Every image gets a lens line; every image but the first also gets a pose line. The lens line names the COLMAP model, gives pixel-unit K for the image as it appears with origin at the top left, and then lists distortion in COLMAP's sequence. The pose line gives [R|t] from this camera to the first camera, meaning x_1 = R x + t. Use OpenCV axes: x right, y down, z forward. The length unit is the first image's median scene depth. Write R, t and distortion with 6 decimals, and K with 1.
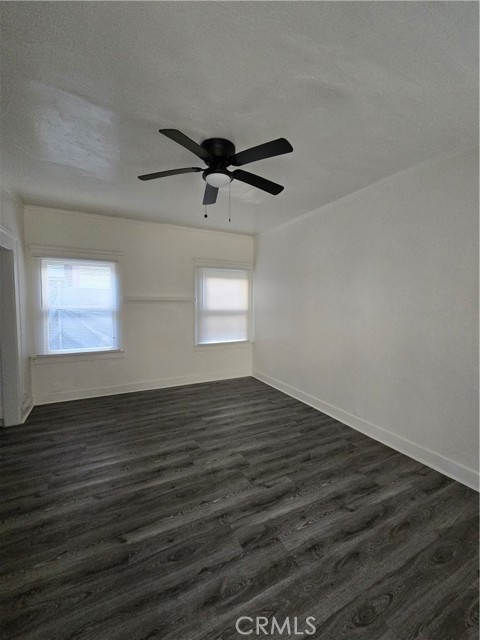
lens RADIAL K [[264.2, 0, 240.6], [0, 264.2, 317.3], [0, 0, 1]] dist [-0.000594, 0.000018]
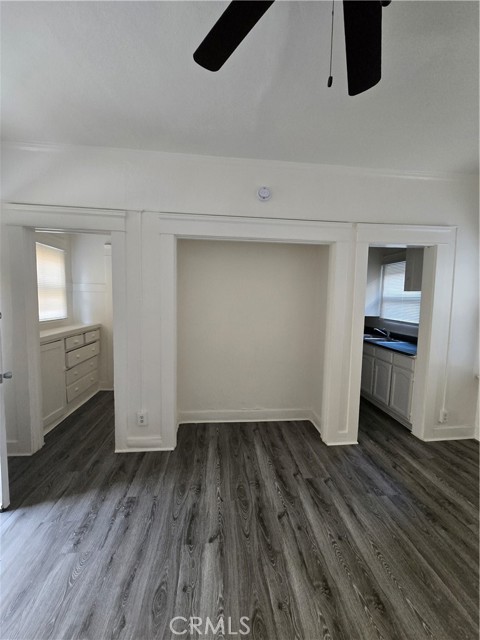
lens RADIAL K [[264.2, 0, 240.6], [0, 264.2, 317.3], [0, 0, 1]] dist [-0.000594, 0.000018]
pose [[-0.369305, 0.055661, -0.927640, 0.201636], [-0.075018, 0.993161, 0.089458, -0.043107], [0.926276, 0.102627, -0.362604, 0.708814]]
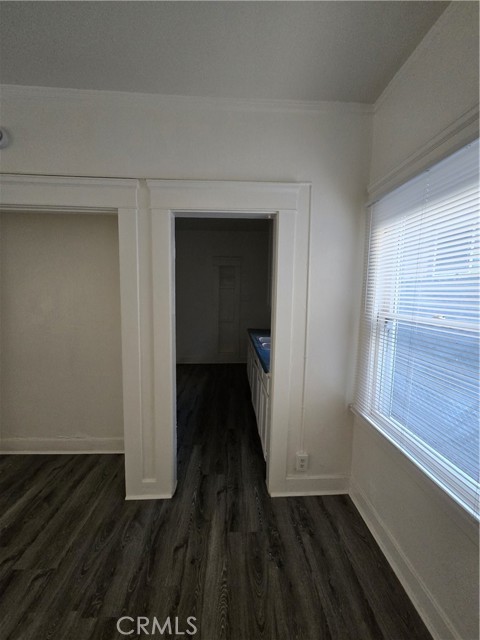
lens RADIAL K [[264.2, 0, 240.6], [0, 264.2, 317.3], [0, 0, 1]] dist [-0.000594, 0.000018]
pose [[-0.418058, 0.070052, -0.905715, -0.265996], [-0.071123, 0.991438, 0.109512, -0.075808], [0.905632, 0.110200, -0.409496, 1.145082]]
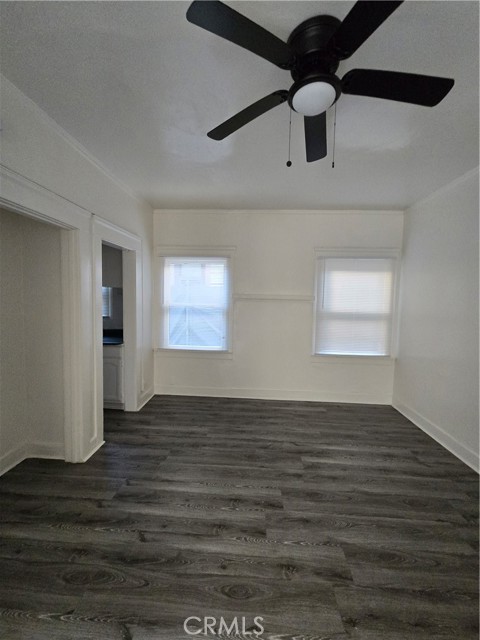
lens RADIAL K [[264.2, 0, 240.6], [0, 264.2, 317.3], [0, 0, 1]] dist [-0.000594, 0.000018]
pose [[0.861356, 0.047142, -0.505810, 0.067462], [-0.044987, 0.998852, 0.016483, -0.018413], [0.506006, 0.008557, 0.862488, 0.276391]]
